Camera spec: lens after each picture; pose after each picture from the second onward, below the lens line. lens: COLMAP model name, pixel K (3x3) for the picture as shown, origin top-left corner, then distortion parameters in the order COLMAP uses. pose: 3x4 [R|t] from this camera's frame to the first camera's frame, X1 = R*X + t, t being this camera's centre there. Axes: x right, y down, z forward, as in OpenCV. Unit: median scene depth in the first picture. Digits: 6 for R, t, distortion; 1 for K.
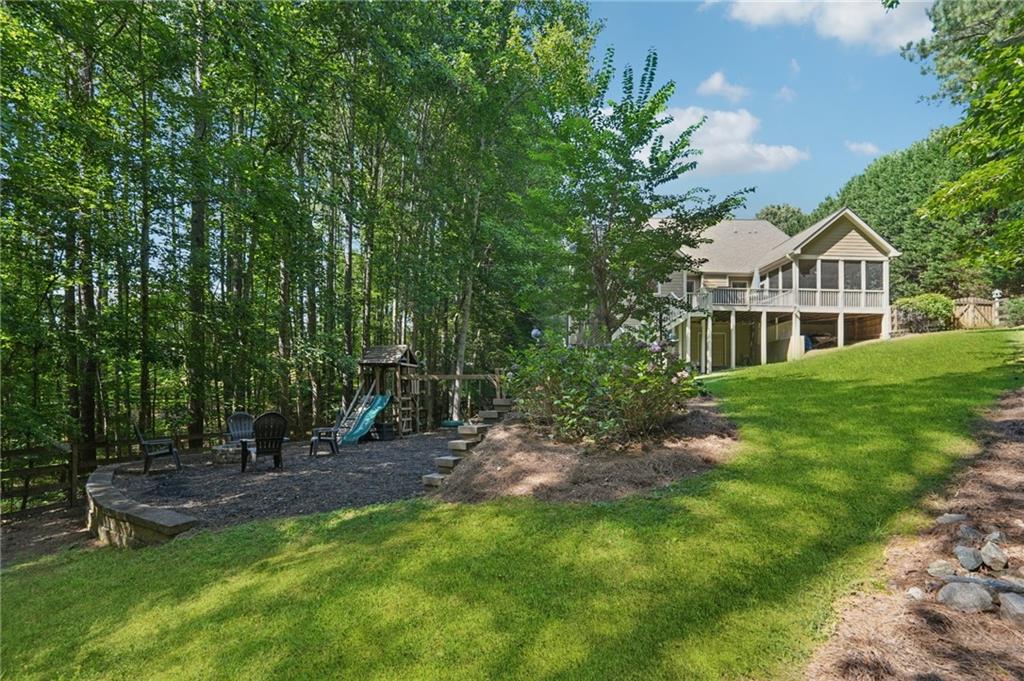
lens RADIAL K [[415.7, 0, 519.8], [0, 415.7, 399.1], [0, 0, 1]] dist [-0.005494, -0.001049]
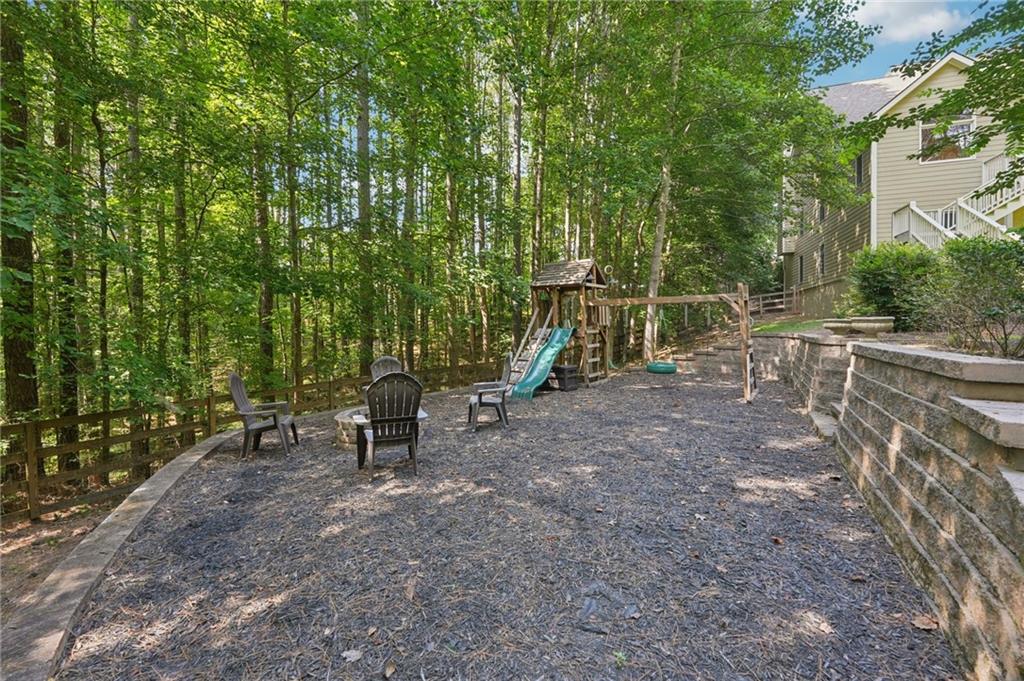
lens RADIAL K [[415.7, 0, 505.1], [0, 415.7, 336.0], [0, 0, 1]] dist [-0.005494, -0.001049]
pose [[0.911613, 0.000809, -0.411049, -0.115280], [0.010561, 0.999622, 0.025388, -0.014351], [0.410914, -0.027485, 0.911260, 0.274631]]
